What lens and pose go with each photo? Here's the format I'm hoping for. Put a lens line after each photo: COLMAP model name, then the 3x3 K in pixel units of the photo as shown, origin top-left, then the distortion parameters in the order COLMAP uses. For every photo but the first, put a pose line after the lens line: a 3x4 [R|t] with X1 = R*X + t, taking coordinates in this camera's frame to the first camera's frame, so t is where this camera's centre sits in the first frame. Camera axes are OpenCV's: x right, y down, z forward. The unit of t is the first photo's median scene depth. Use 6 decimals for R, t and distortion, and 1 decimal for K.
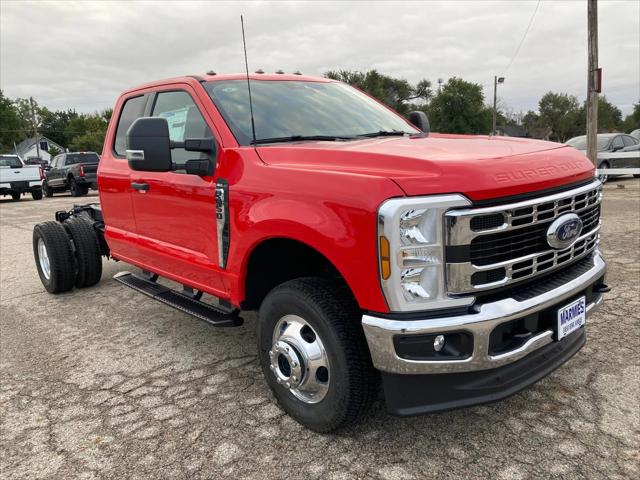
lens RADIAL K [[620.6, 0, 321.7], [0, 620.6, 235.8], [0, 0, 1]] dist [0.083010, 0.000000]
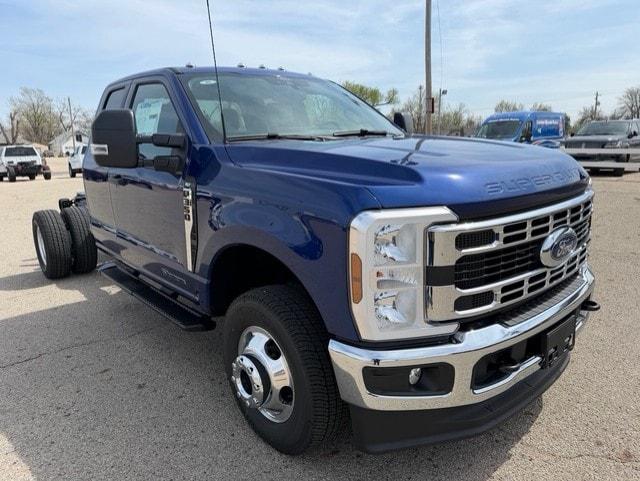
lens RADIAL K [[516.7, 0, 314.4], [0, 516.7, 241.7], [0, 0, 1]] dist [0.084058, -0.040587]
pose [[0.999643, 0.025245, -0.008763, 0.041679], [-0.024804, 0.998575, 0.047257, -0.041578], [0.009943, -0.047022, 0.998844, 0.238916]]
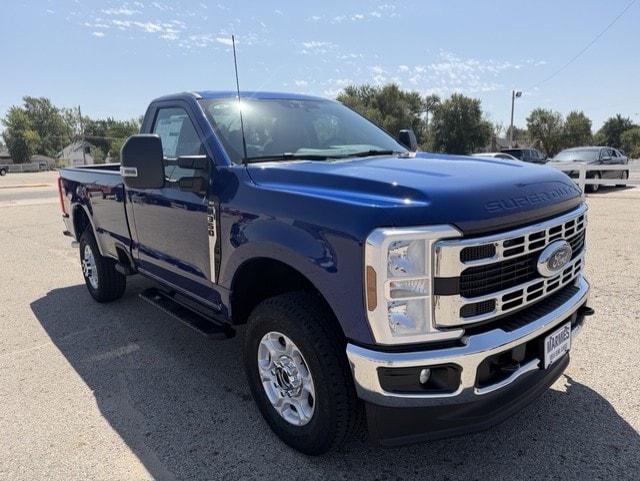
lens RADIAL K [[516.7, 0, 316.1], [0, 516.7, 247.8], [0, 0, 1]] dist [0.084058, -0.040587]
pose [[0.999808, 0.016124, -0.011121, 0.020384], [-0.015654, 0.999031, 0.041131, -0.052114], [0.011773, -0.040949, 0.999092, 0.168616]]
